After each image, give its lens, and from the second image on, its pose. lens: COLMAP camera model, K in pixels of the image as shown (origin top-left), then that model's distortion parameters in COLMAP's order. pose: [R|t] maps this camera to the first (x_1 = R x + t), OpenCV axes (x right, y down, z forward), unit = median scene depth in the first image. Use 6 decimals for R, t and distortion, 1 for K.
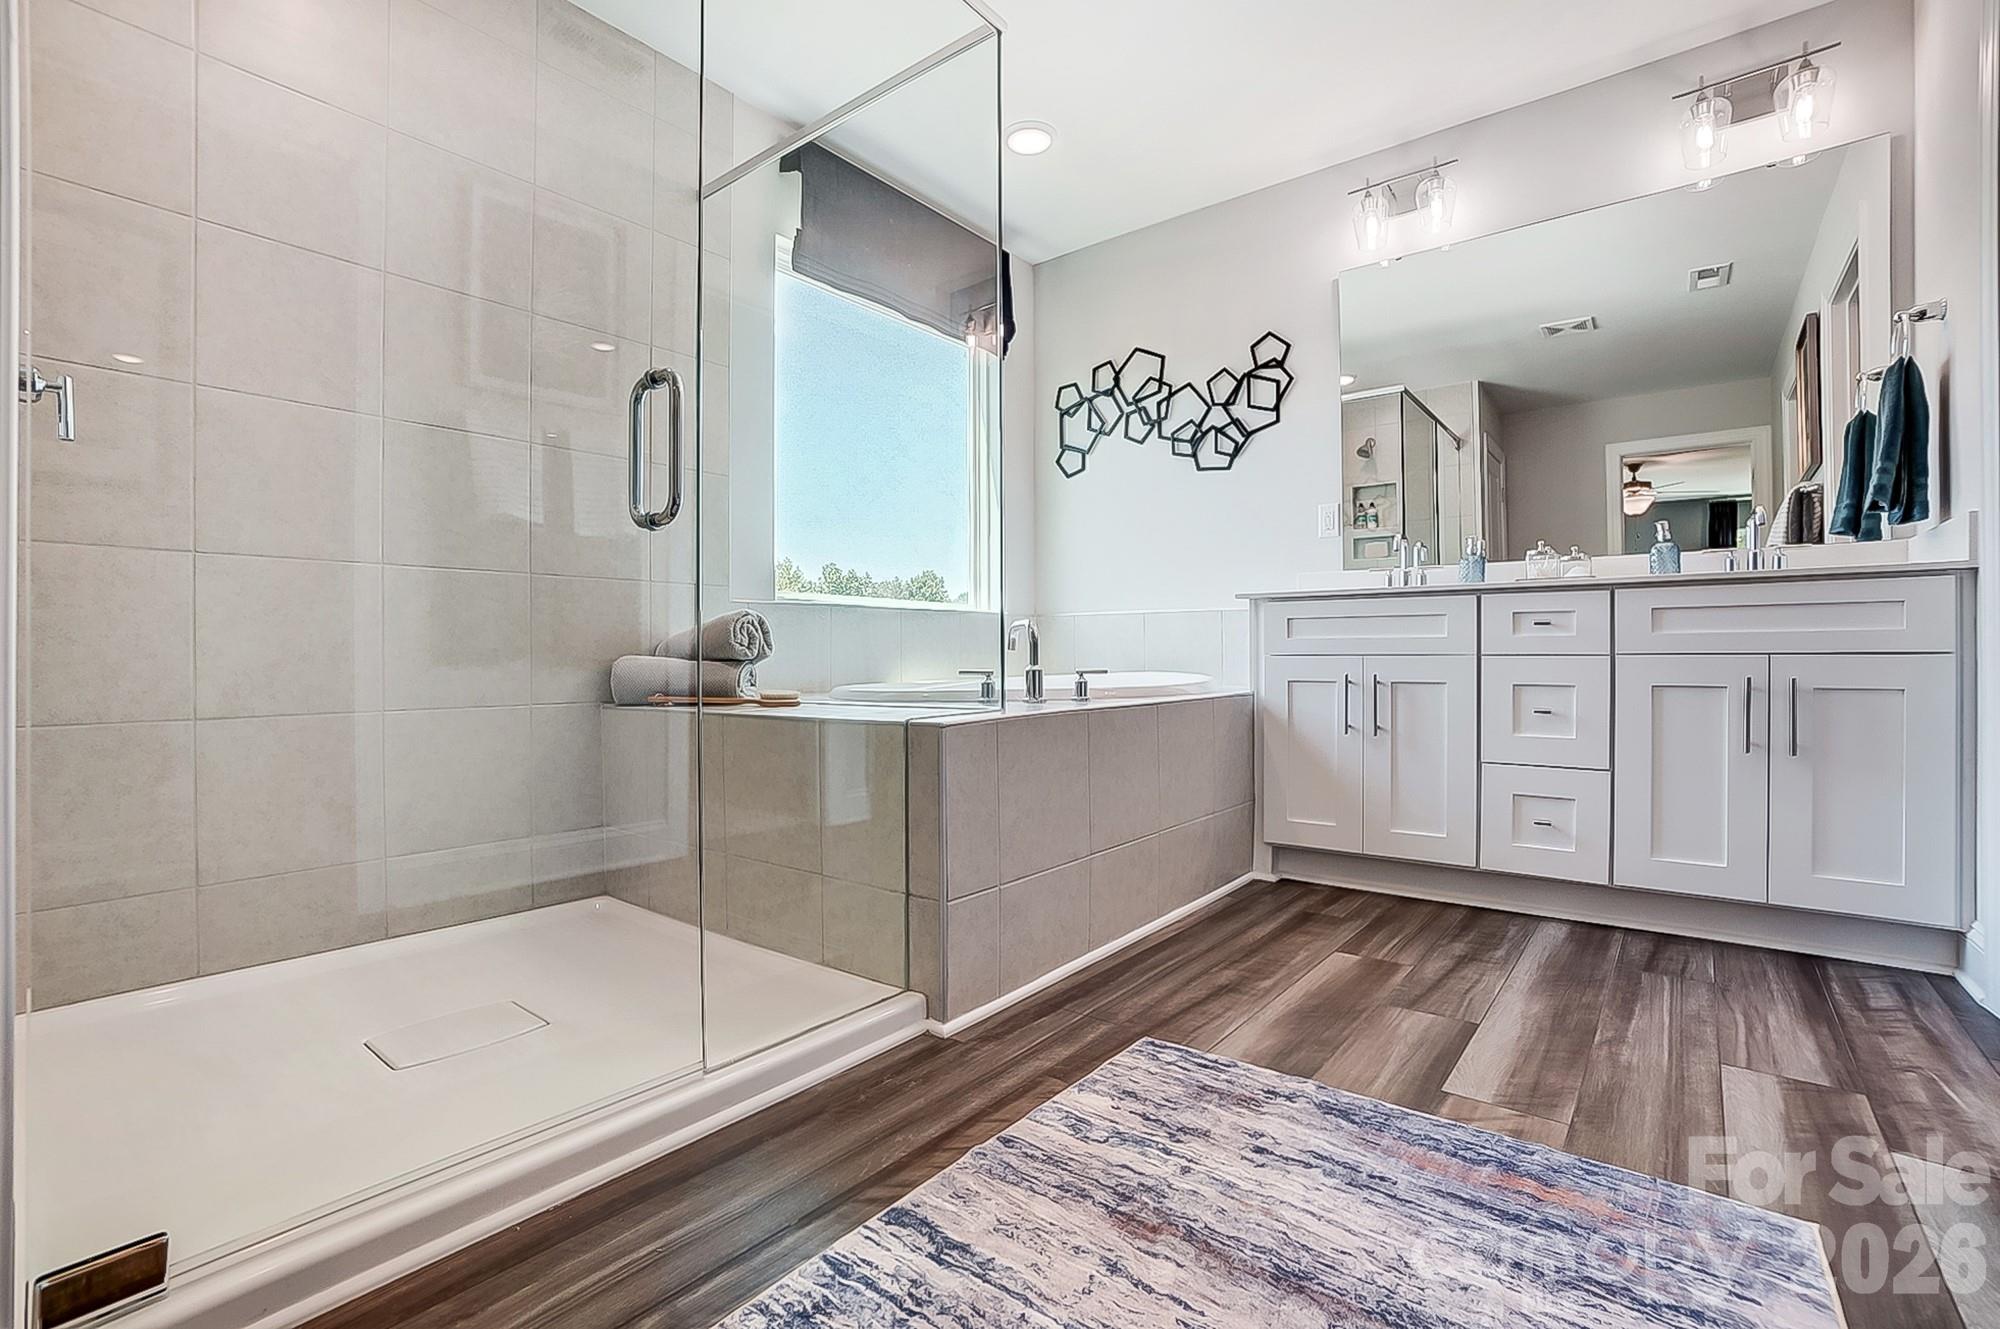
lens RADIAL K [[889.3, 0, 992.0], [0, 889.3, 664.6], [0, 0, 1]] dist [-0.028410, 0.004109]
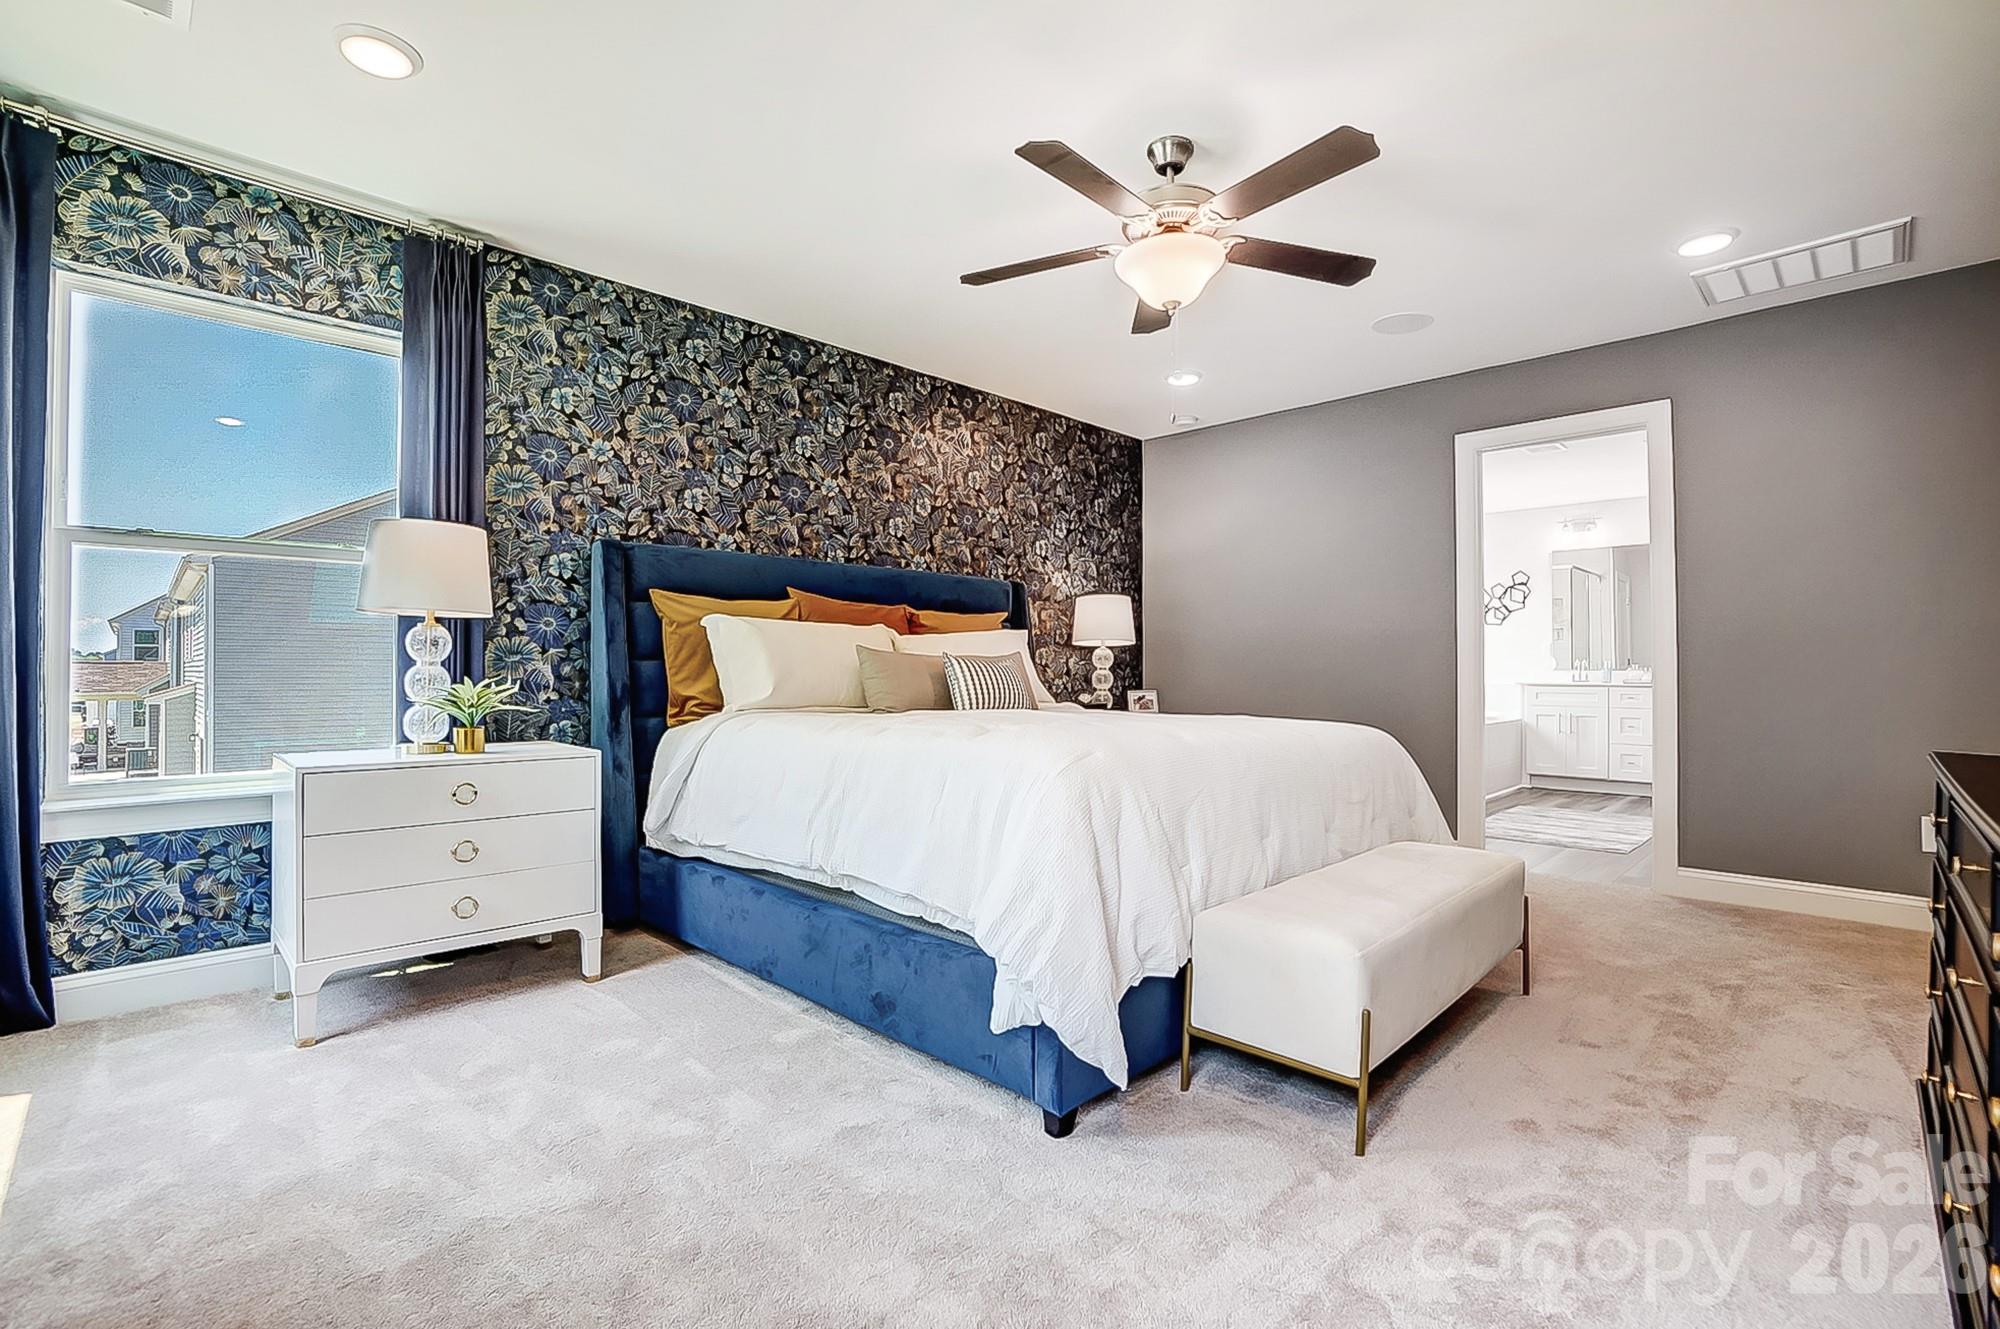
lens RADIAL K [[889.3, 0, 1004.2], [0, 889.3, 663.9], [0, 0, 1]] dist [-0.028410, 0.004109]
pose [[0.993035, 0.001662, -0.117806, -0.958381], [-0.002877, 0.999944, -0.010149, -0.103646], [0.117782, 0.010417, 0.992985, -1.865359]]
